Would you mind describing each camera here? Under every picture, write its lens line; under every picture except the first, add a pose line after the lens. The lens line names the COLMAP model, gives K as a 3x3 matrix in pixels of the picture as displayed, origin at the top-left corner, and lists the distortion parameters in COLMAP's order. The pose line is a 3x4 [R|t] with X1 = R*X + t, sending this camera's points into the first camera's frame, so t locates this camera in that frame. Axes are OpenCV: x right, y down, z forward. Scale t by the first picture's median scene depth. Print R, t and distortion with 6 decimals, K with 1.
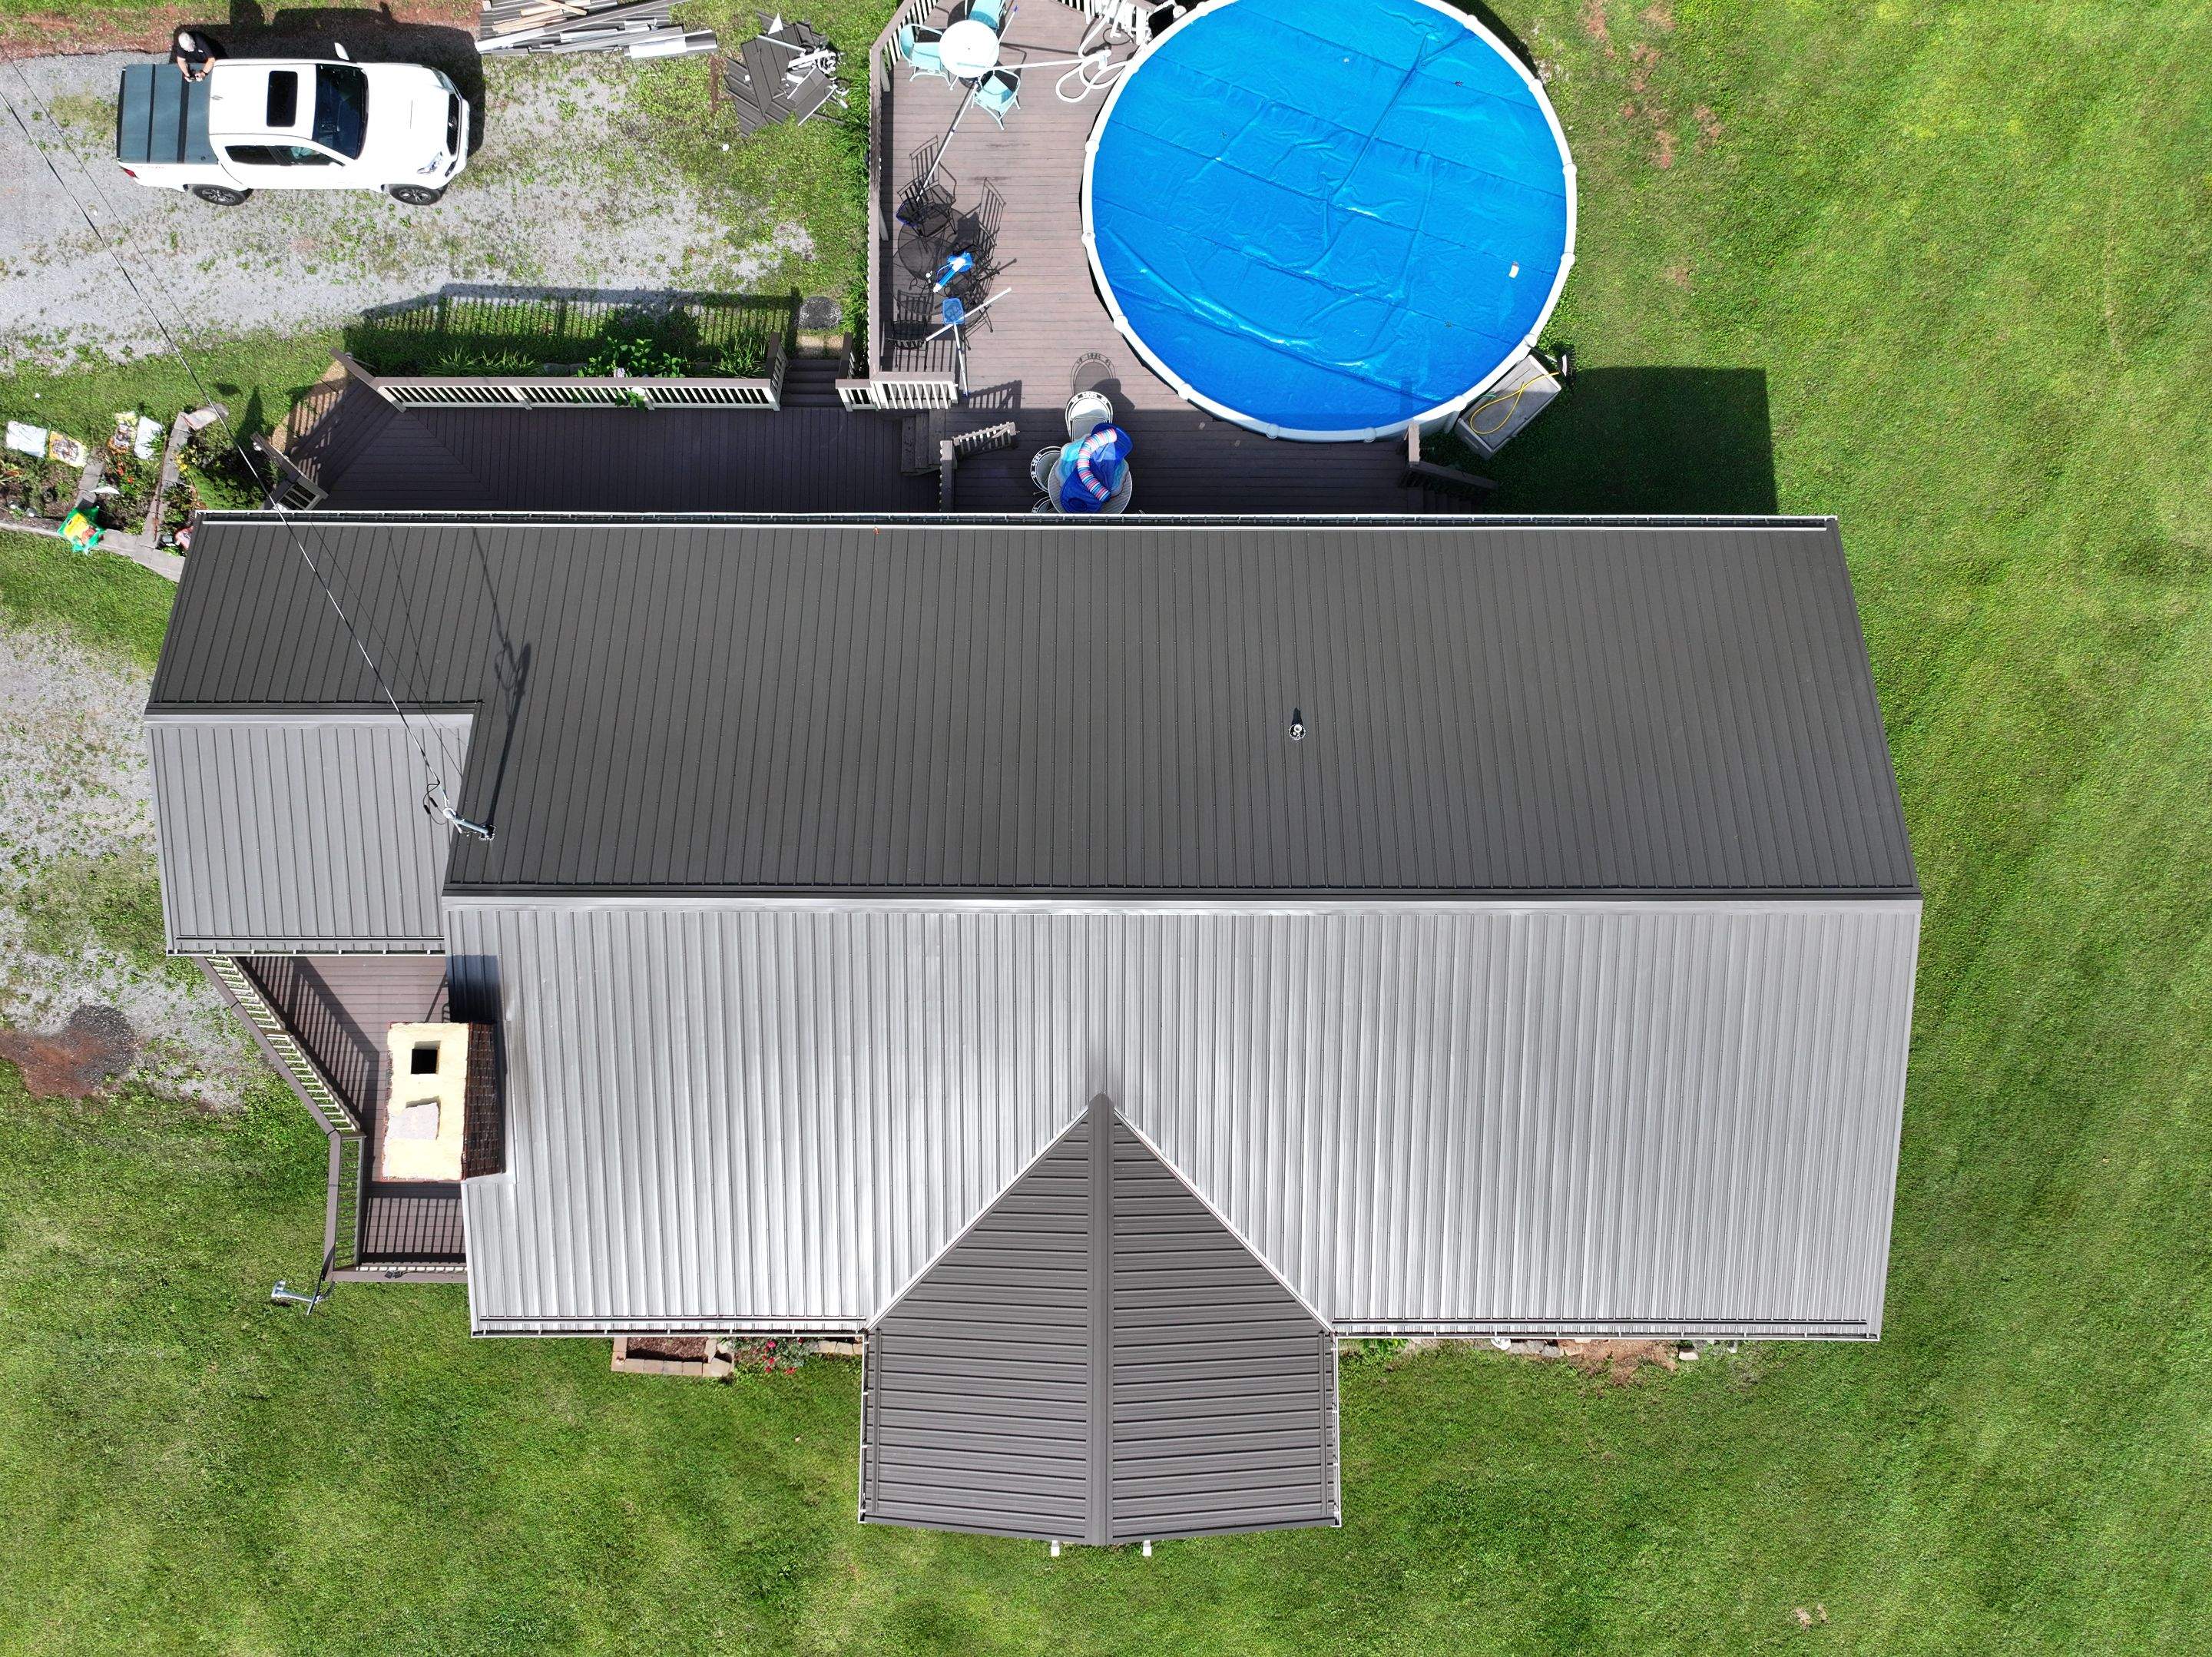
lens RADIAL K [[1780.4, 0, 1103.3], [0, 1780.4, 842.3], [0, 0, 1]] dist [-0.005060, 0.017378]
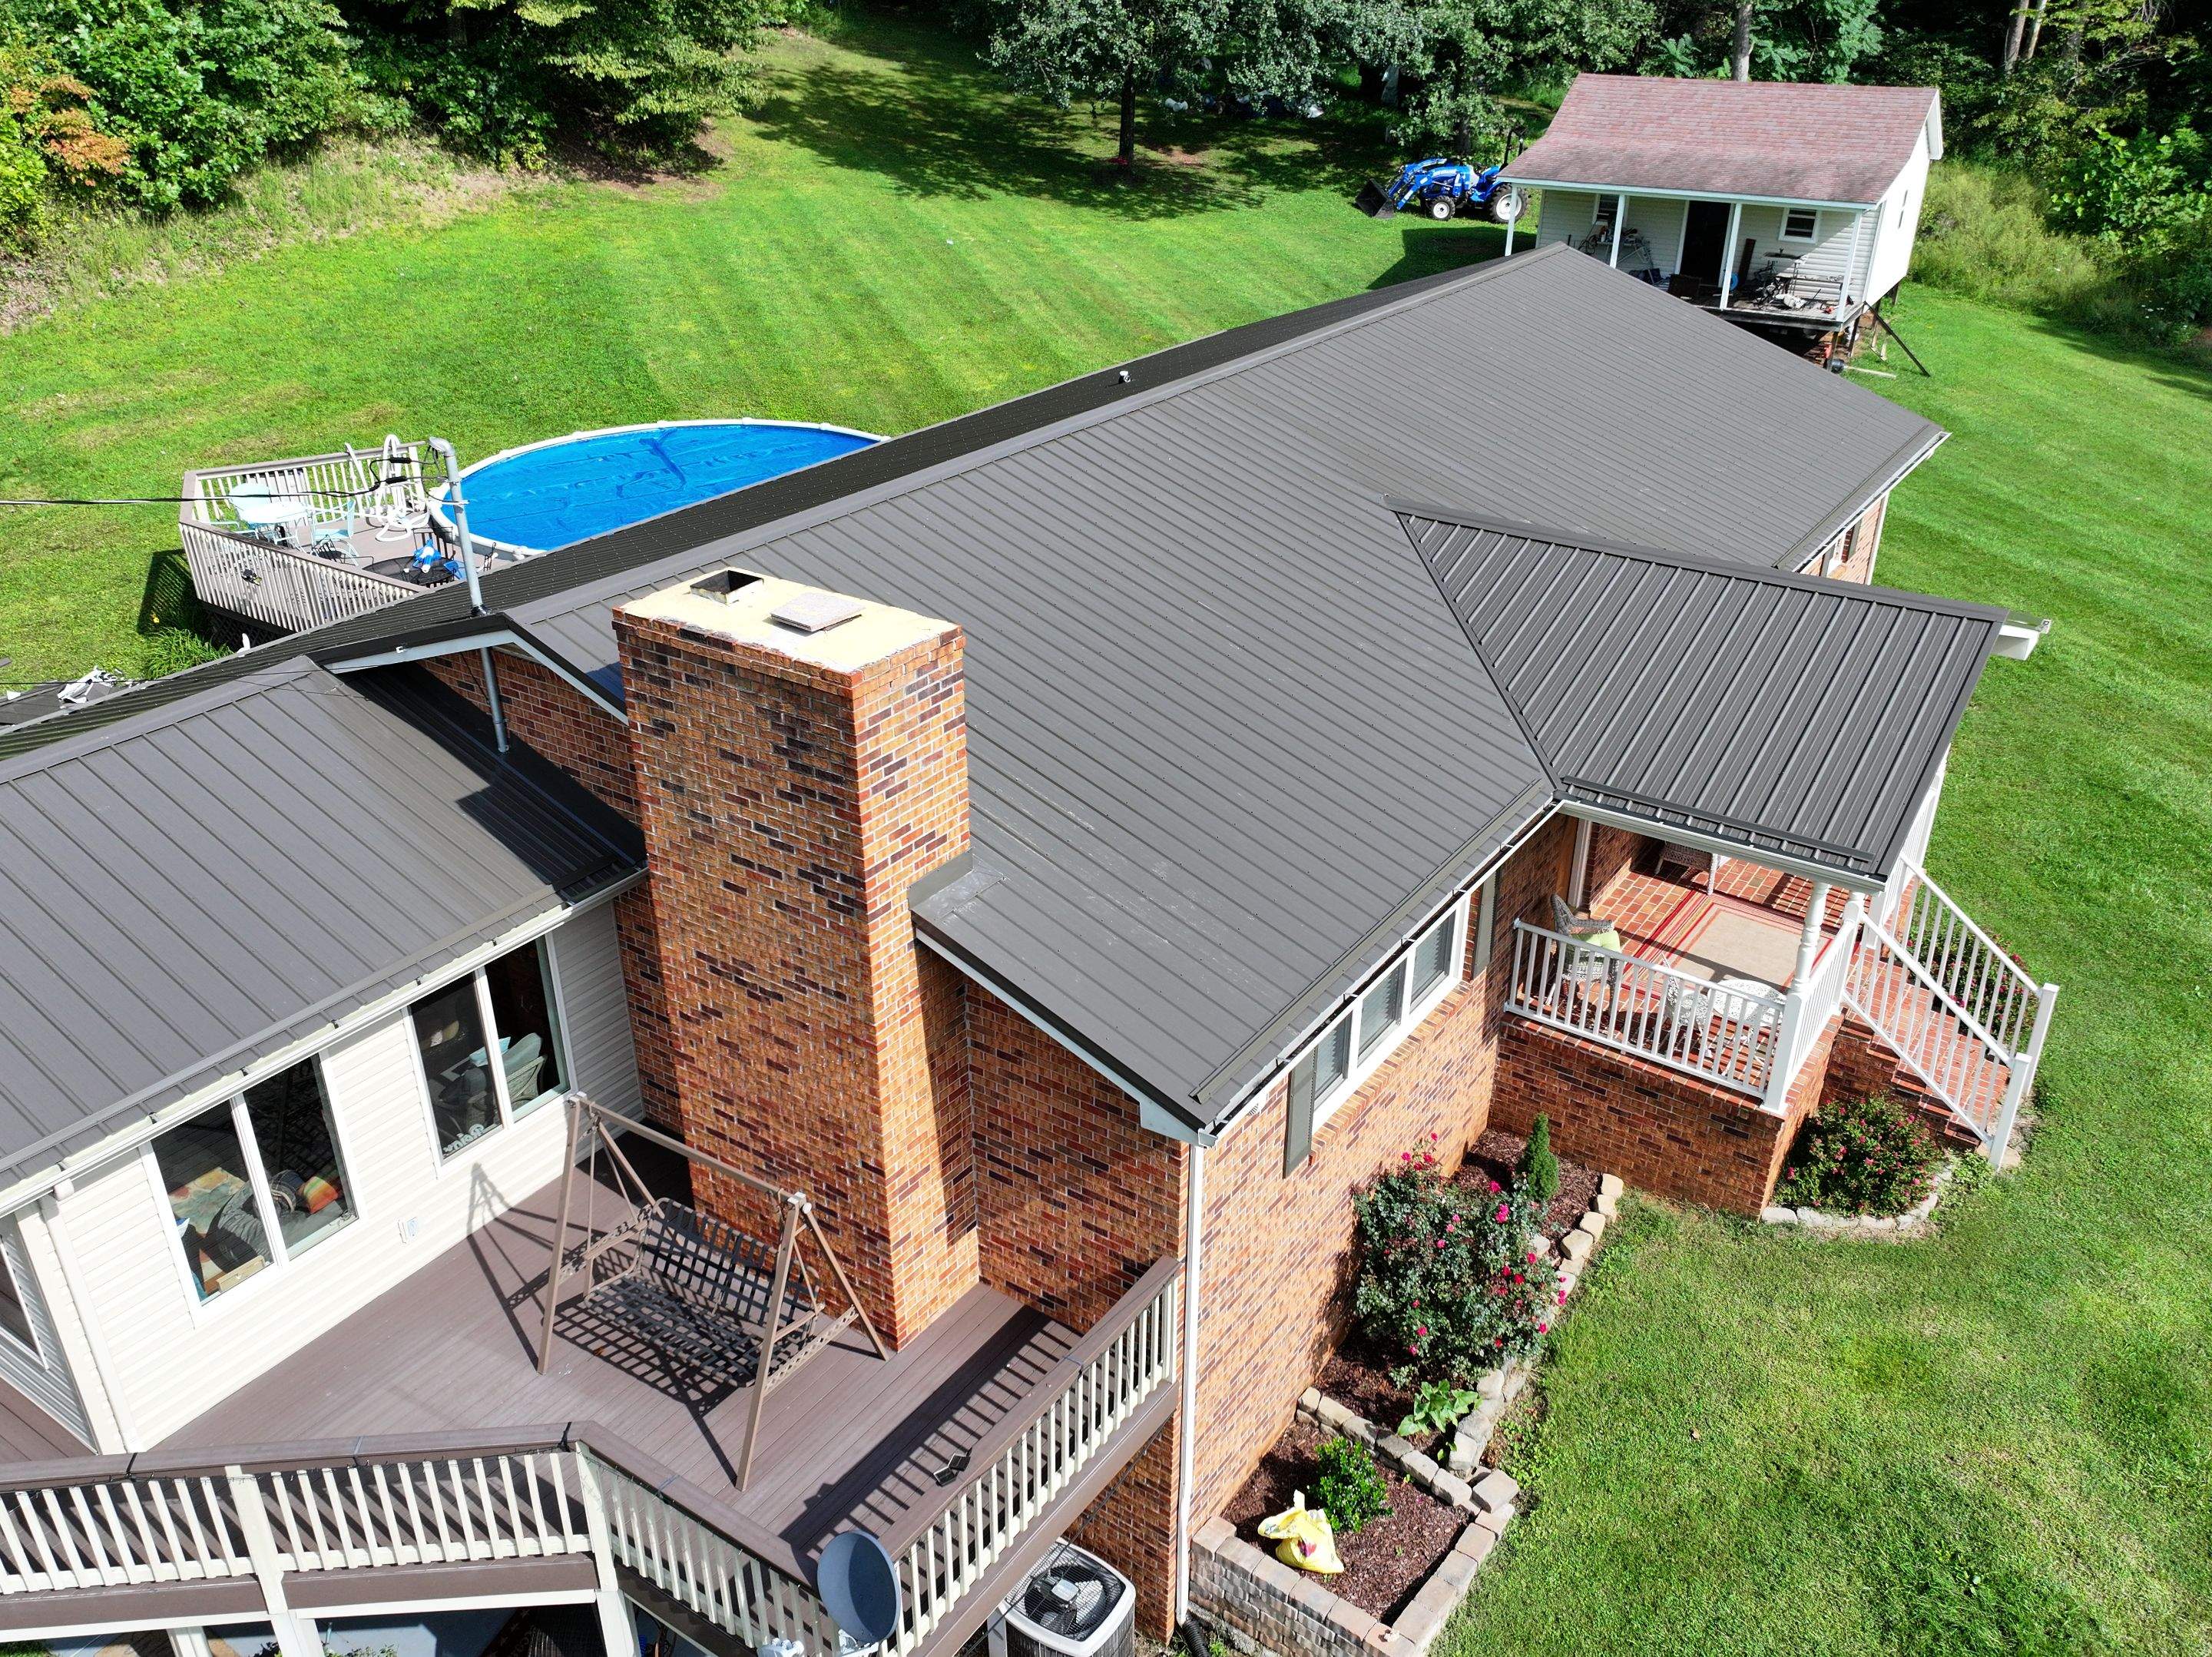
lens RADIAL K [[1780.4, 0, 1103.0], [0, 1780.4, 825.6], [0, 0, 1]] dist [-0.005060, 0.017378]
pose [[0.565785, -0.378852, 0.732365, -0.542124], [0.818176, 0.368194, -0.441612, 0.345232], [-0.102347, 0.849061, 0.518287, 0.600037]]
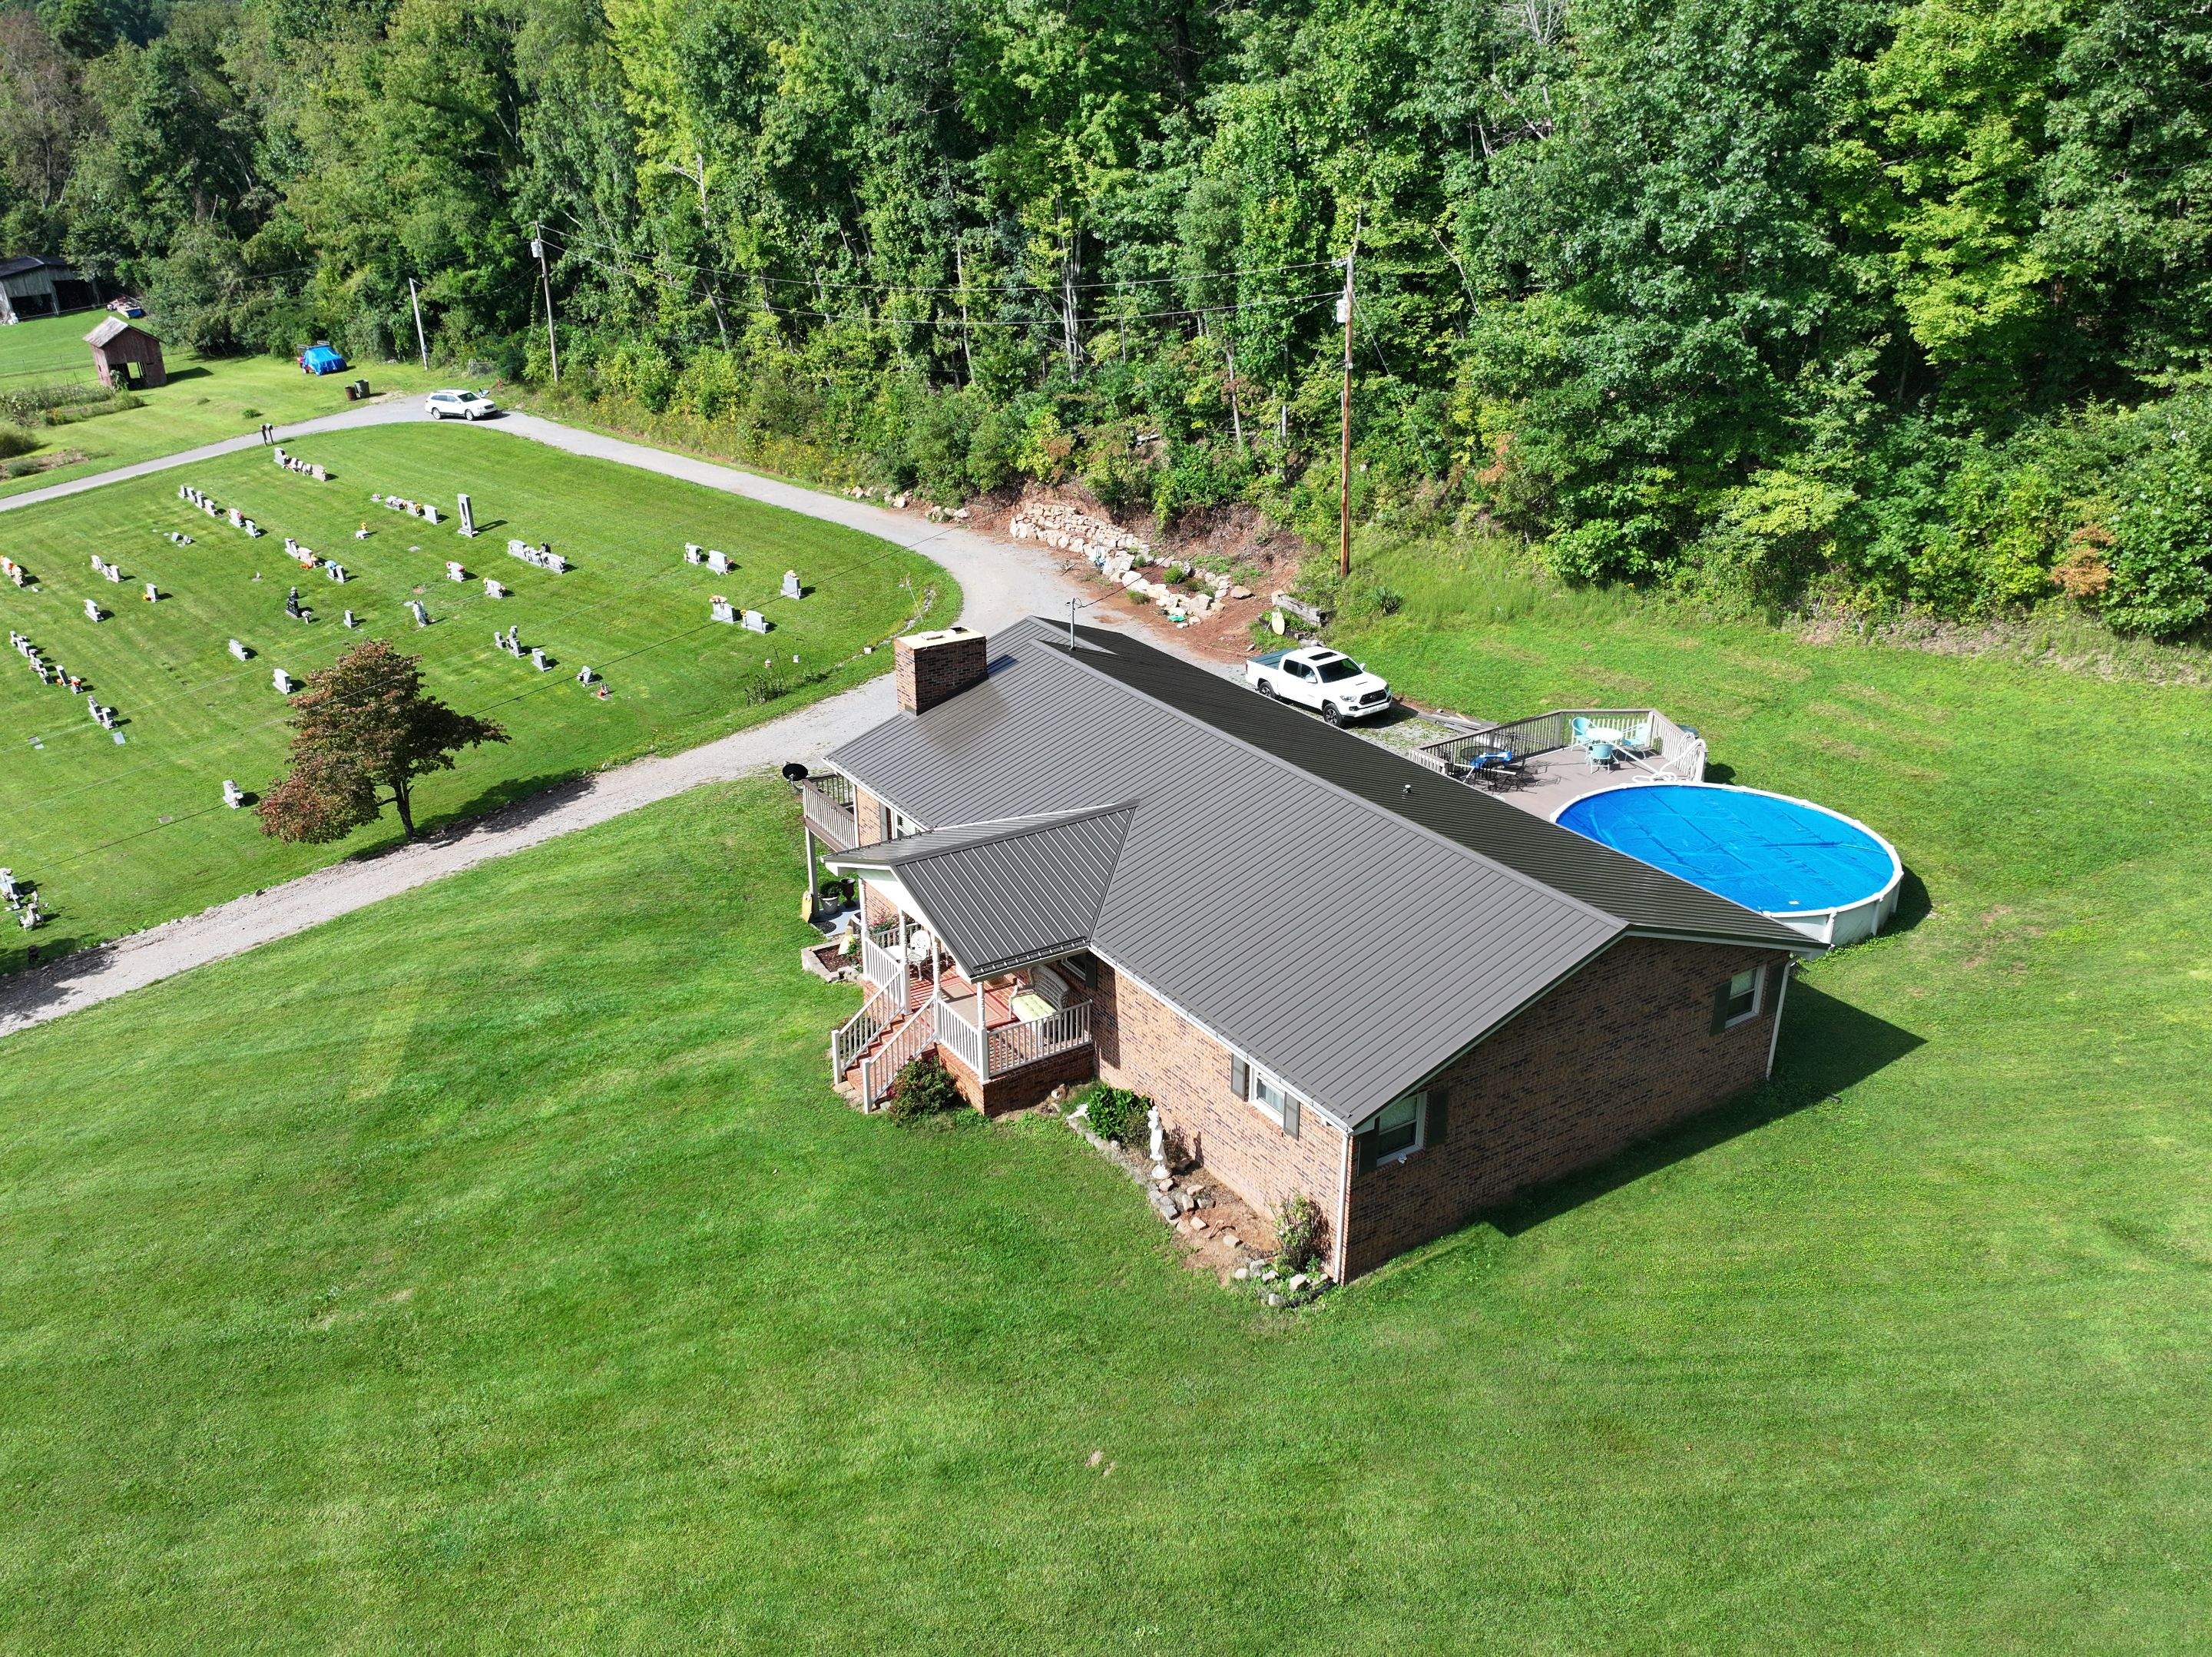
lens RADIAL K [[1780.4, 0, 1112.6], [0, 1780.4, 829.8], [0, 0, 1]] dist [-0.005060, 0.017378]
pose [[0.547216, 0.321516, -0.772776, 0.962862], [-0.829776, 0.329358, -0.450549, 0.702779], [0.109662, 0.887778, 0.447016, 0.267093]]
